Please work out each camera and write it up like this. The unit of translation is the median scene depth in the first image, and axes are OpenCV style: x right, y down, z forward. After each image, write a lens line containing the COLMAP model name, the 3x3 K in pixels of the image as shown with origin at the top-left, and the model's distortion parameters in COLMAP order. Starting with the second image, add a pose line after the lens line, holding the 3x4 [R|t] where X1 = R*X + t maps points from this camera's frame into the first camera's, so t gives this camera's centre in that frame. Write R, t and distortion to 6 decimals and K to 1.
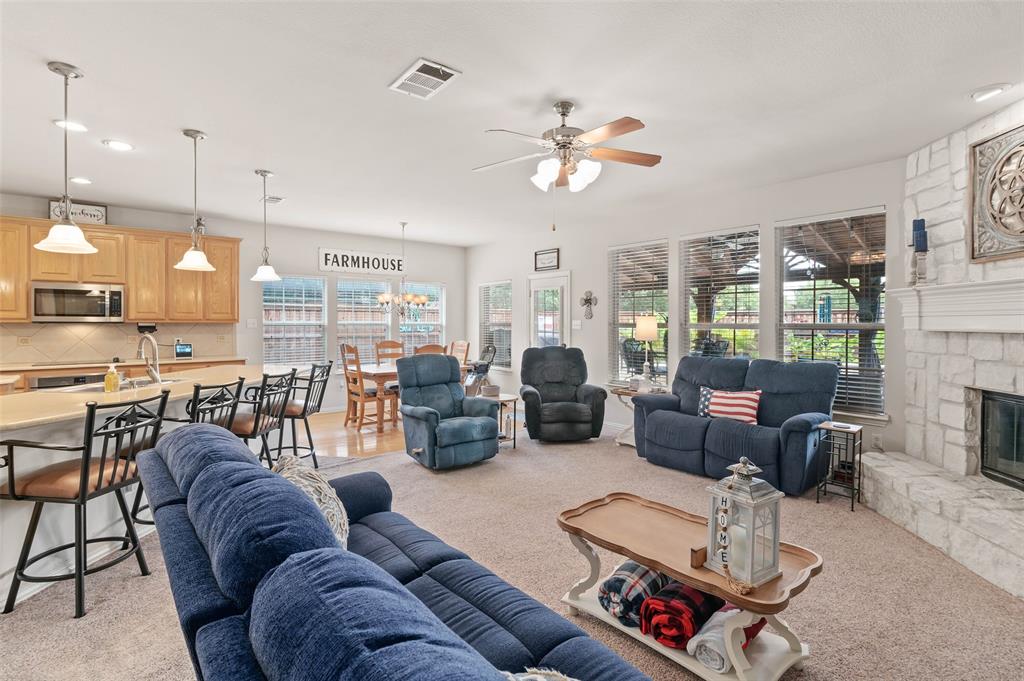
lens RADIAL K [[491.1, 0, 505.8], [0, 491.1, 327.6], [0, 0, 1]] dist [-0.000475, 0.000004]
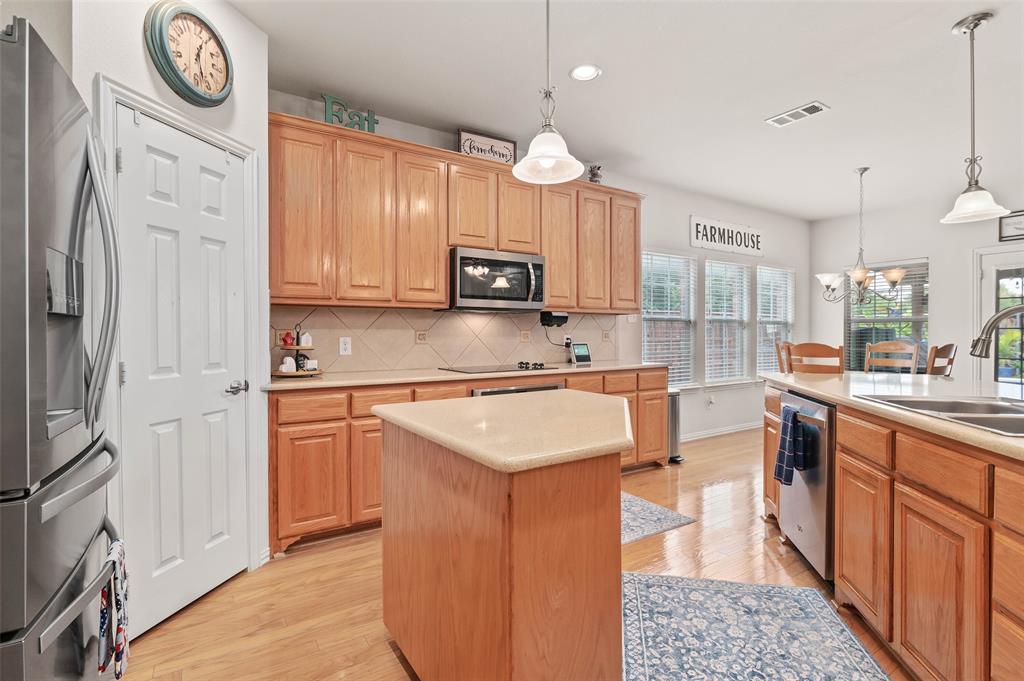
lens RADIAL K [[482.2, 0, 512.0], [0, 482.2, 340.5], [0, 0, 1]] dist [0.000966, 0.000226]
pose [[0.994074, -0.000584, -0.108701, -0.686799], [0.001320, 0.999977, 0.006692, 0.024686], [0.108694, -0.006796, 0.994052, 0.299456]]
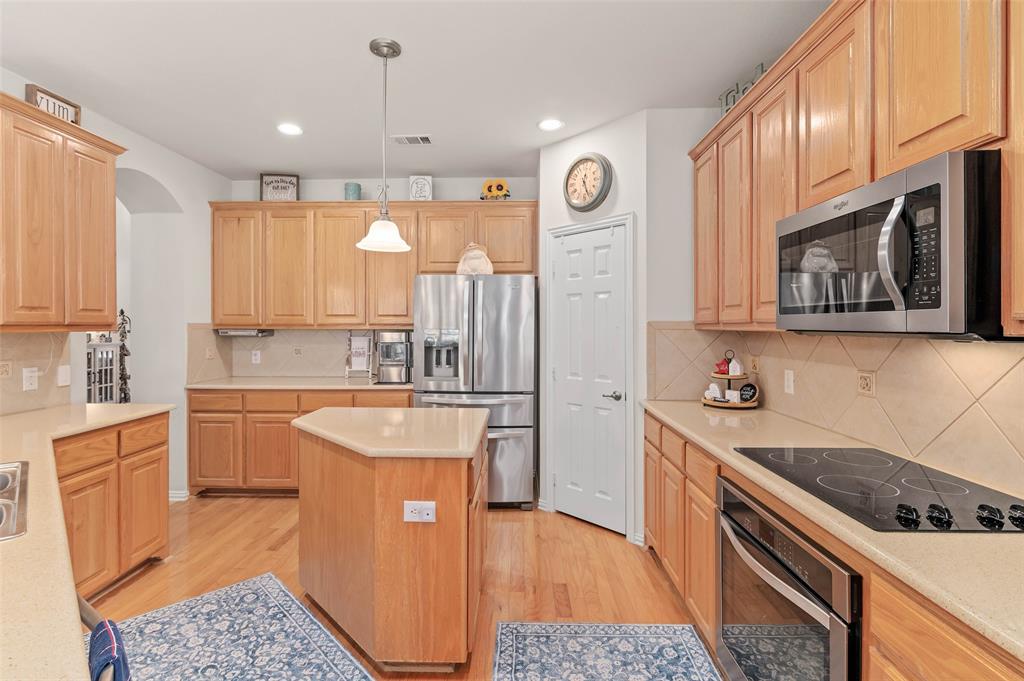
lens RADIAL K [[491.1, 0, 505.8], [0, 491.1, 327.6], [0, 0, 1]] dist [-0.000475, 0.000004]
pose [[-0.653719, -0.000388, -0.756737, -0.465093], [-0.009167, 0.999931, 0.007407, -0.011986], [0.756681, 0.011779, -0.653678, 0.910112]]
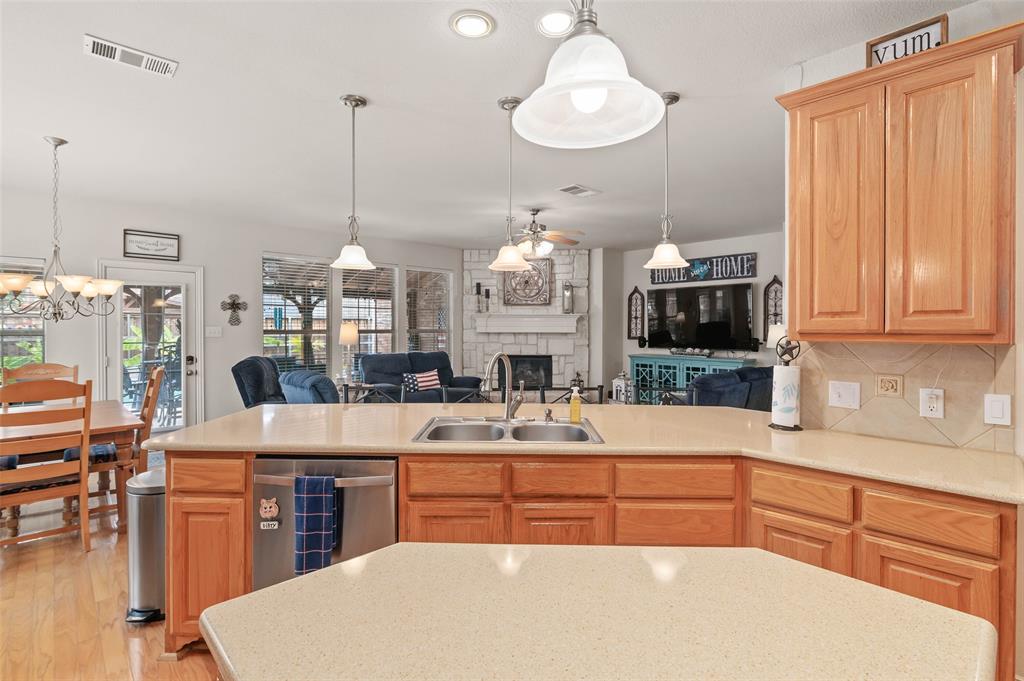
lens RADIAL K [[491.1, 0, 505.8], [0, 491.1, 327.6], [0, 0, 1]] dist [-0.000475, 0.000004]
pose [[-0.072937, -0.003488, 0.997330, -0.833900], [0.007302, 0.999965, 0.004031, -0.014634], [-0.997310, 0.007576, -0.072909, 0.620612]]
